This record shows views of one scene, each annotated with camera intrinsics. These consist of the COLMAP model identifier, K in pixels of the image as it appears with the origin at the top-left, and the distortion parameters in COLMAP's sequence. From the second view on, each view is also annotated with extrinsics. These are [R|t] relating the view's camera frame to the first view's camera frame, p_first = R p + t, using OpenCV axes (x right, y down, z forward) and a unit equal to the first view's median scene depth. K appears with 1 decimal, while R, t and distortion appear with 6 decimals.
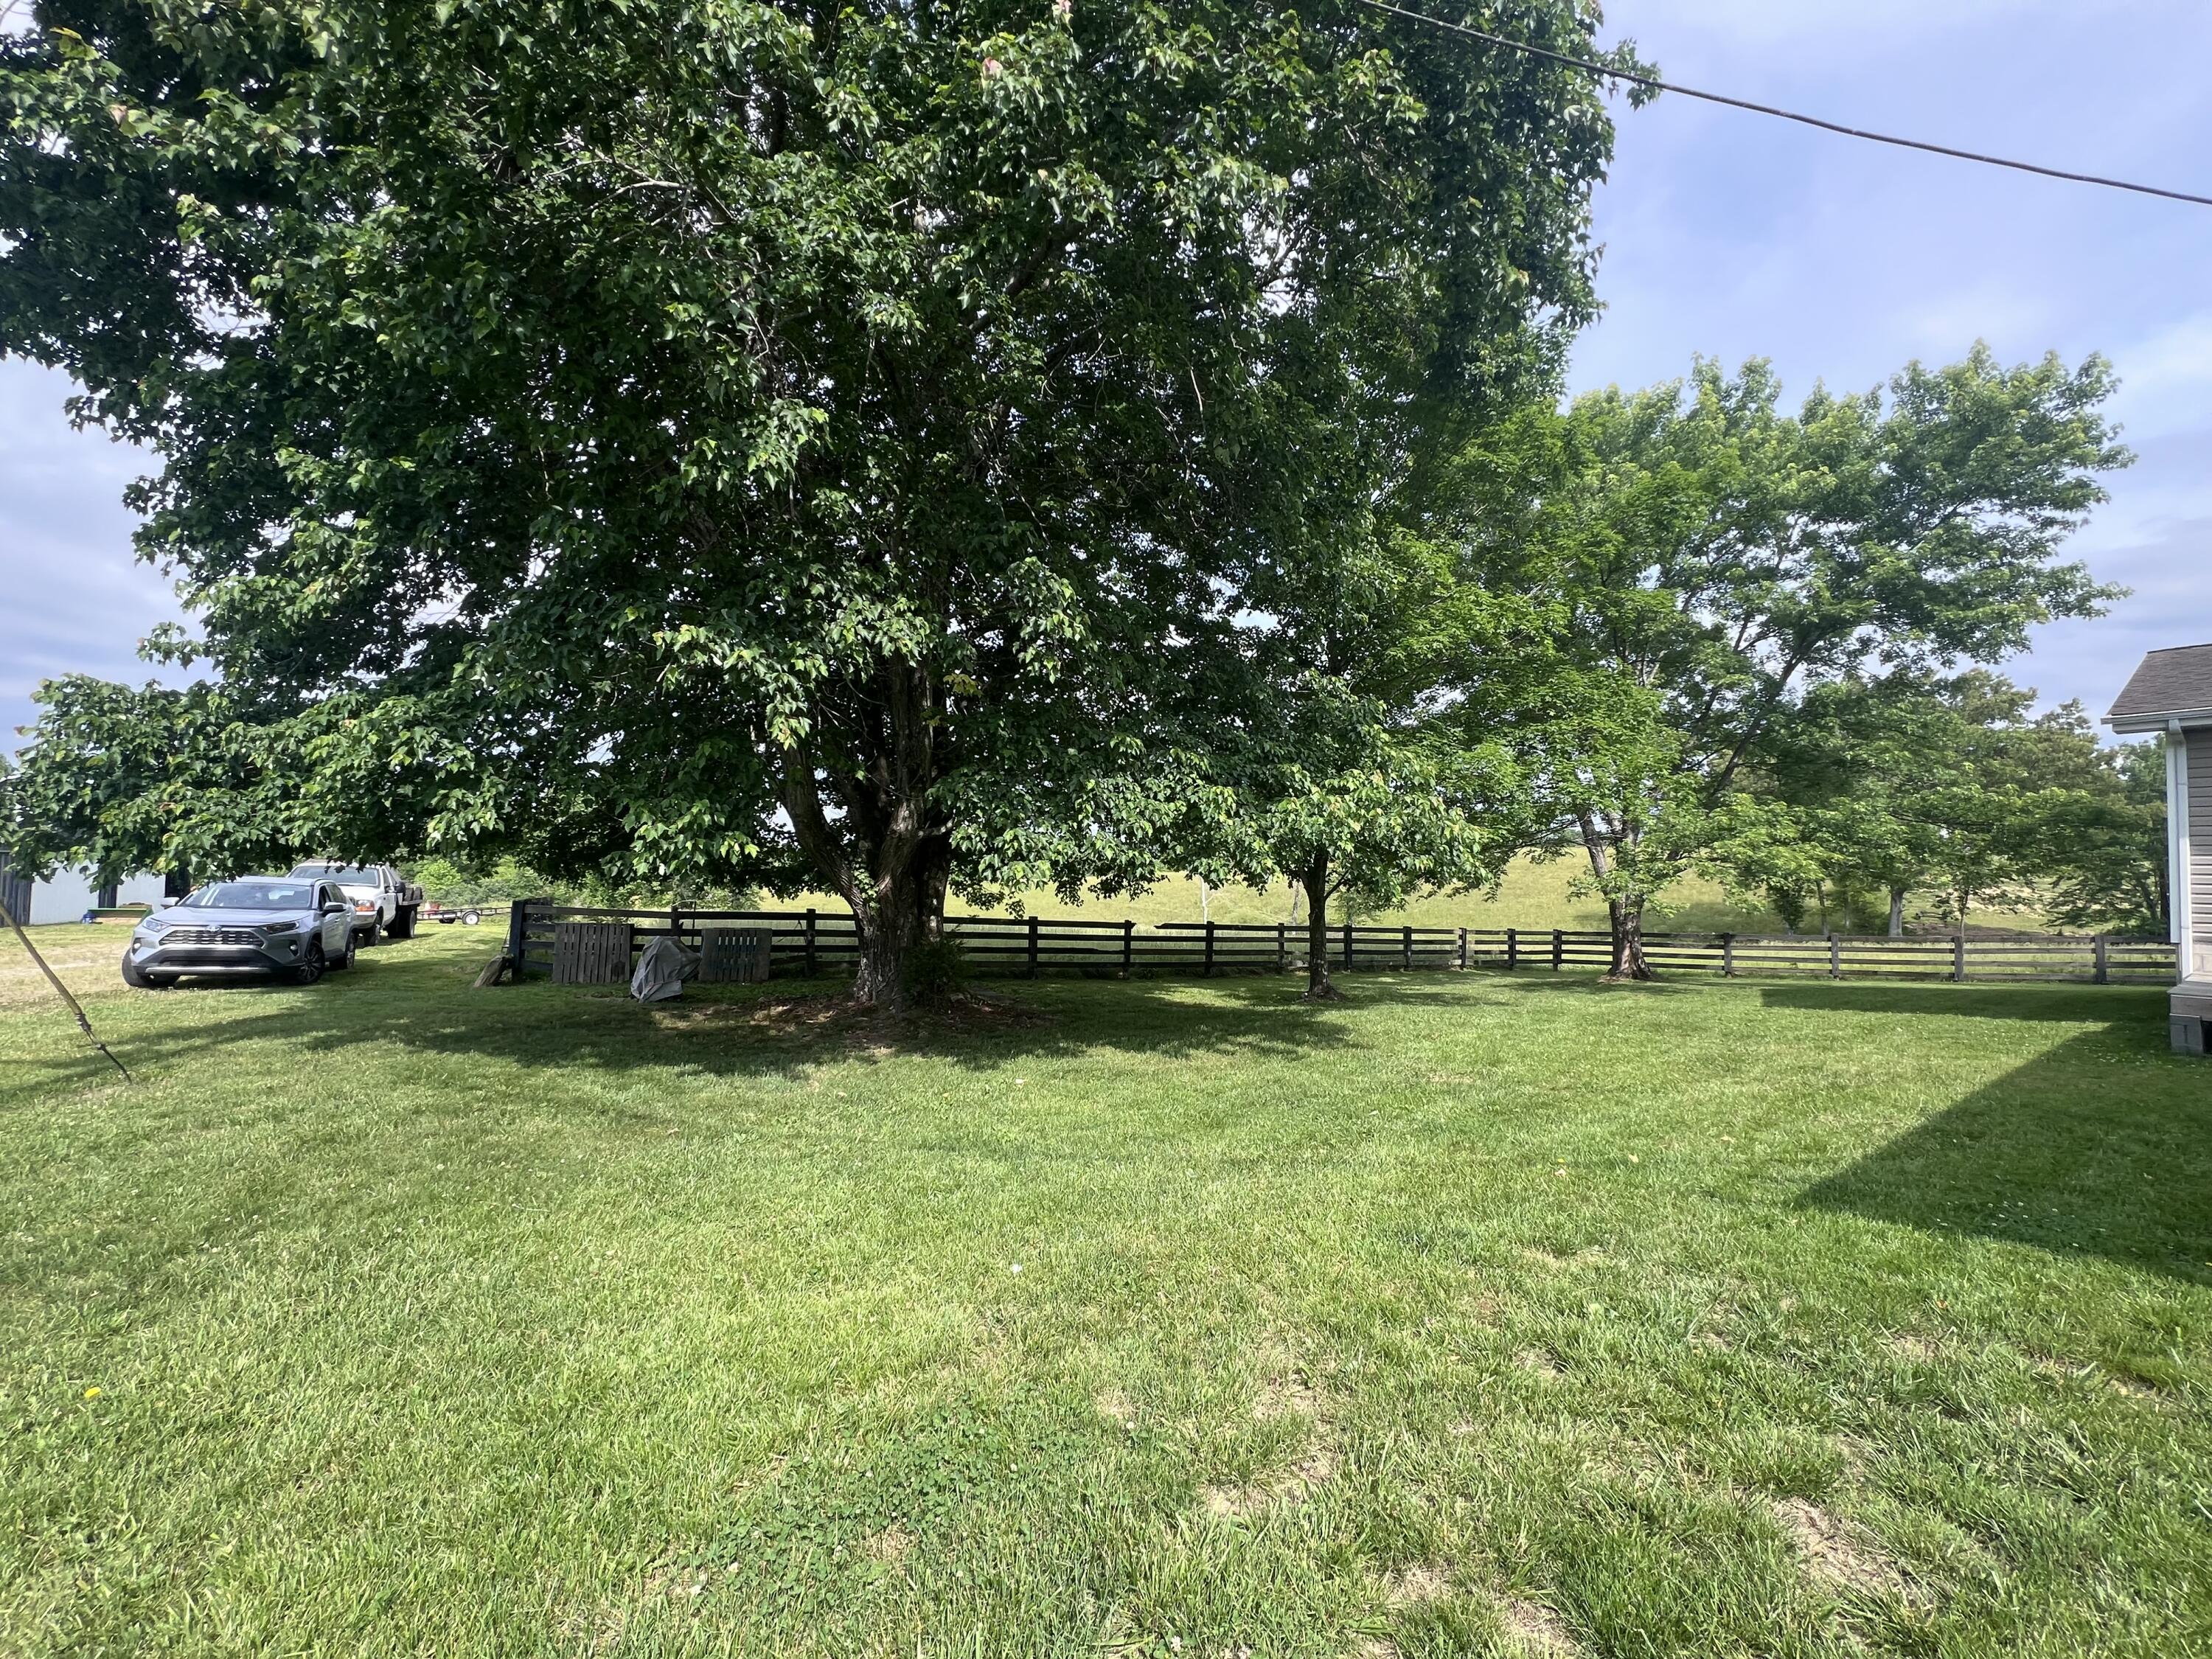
lens RADIAL K [[882.9, 0, 1108.6], [0, 882.9, 837.4], [0, 0, 1]] dist [-0.006079, 0.002626]
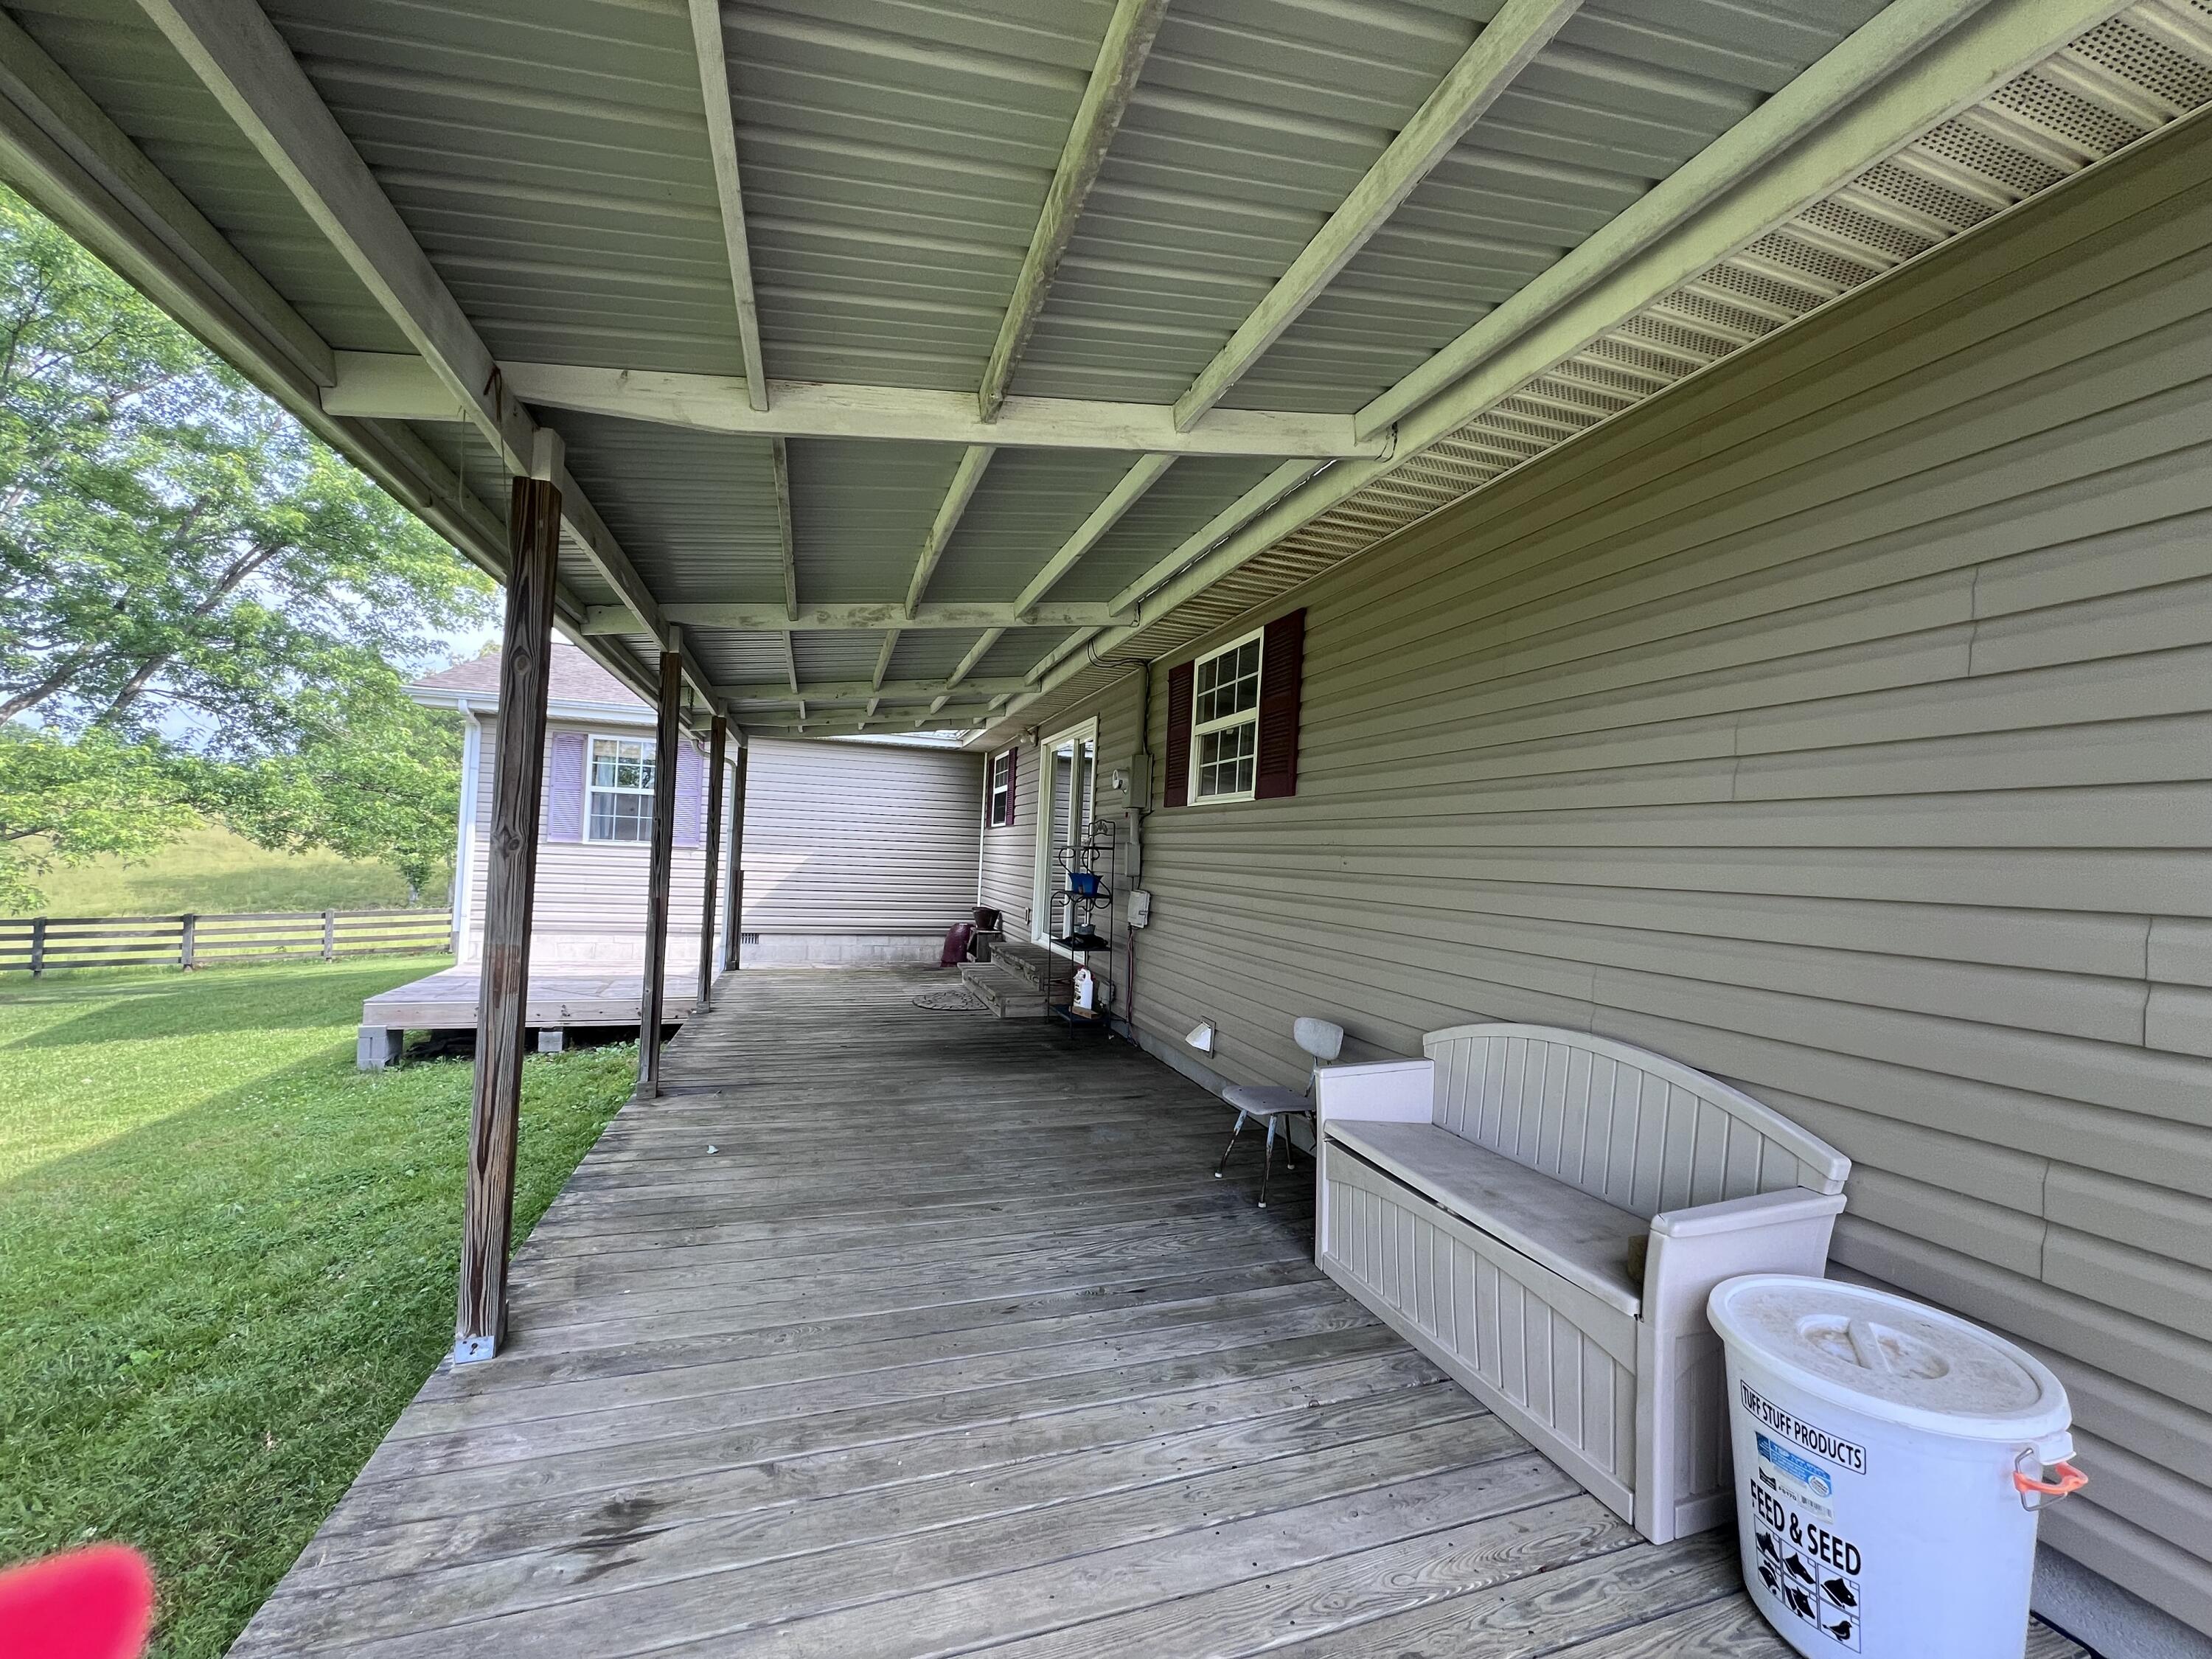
lens RADIAL K [[882.9, 0, 1108.6], [0, 882.9, 837.4], [0, 0, 1]] dist [-0.006079, 0.002626]
pose [[0.292143, 0.026008, 0.956021, 0.257027], [-0.072025, 0.997390, -0.005124, -0.015216], [-0.953659, -0.067360, 0.293253, 0.019485]]
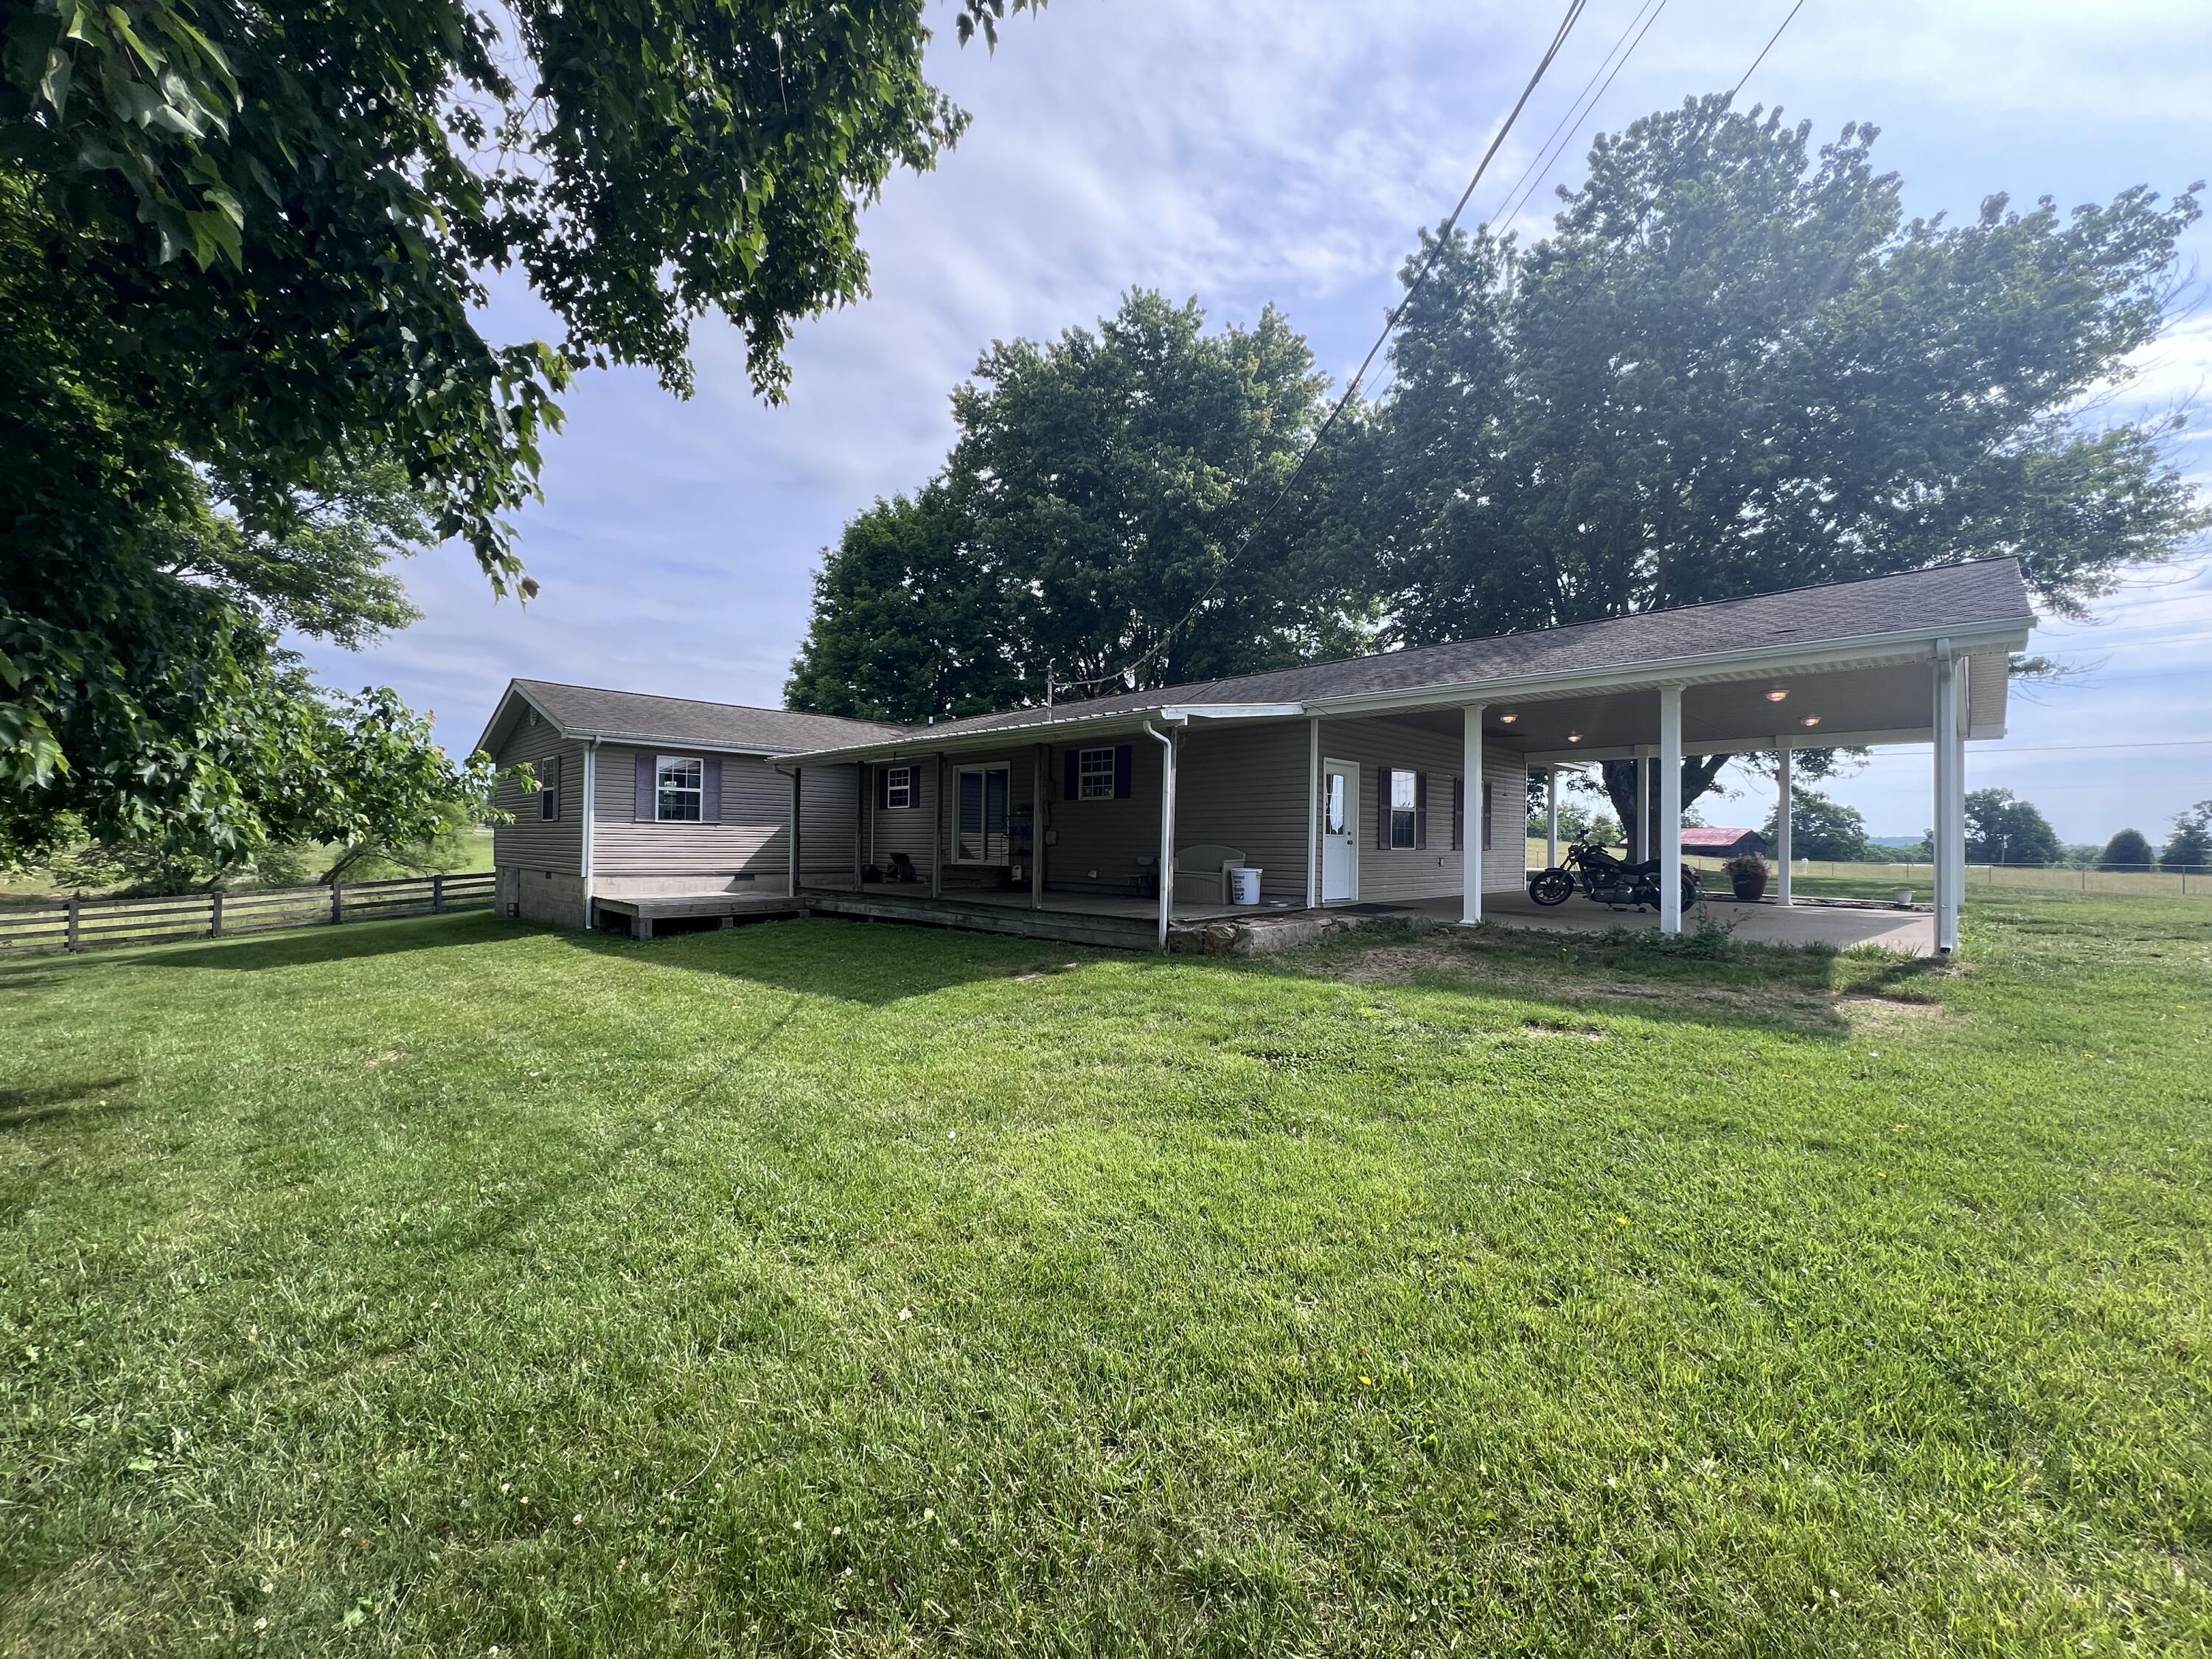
lens RADIAL K [[882.9, 0, 1108.6], [0, 882.9, 837.4], [0, 0, 1]] dist [-0.006079, 0.002626]
pose [[-0.179480, 0.000792, 0.983761, -0.251703], [-0.045323, 0.998931, -0.009073, 0.010743], [-0.982717, -0.046216, -0.179252, 0.186253]]
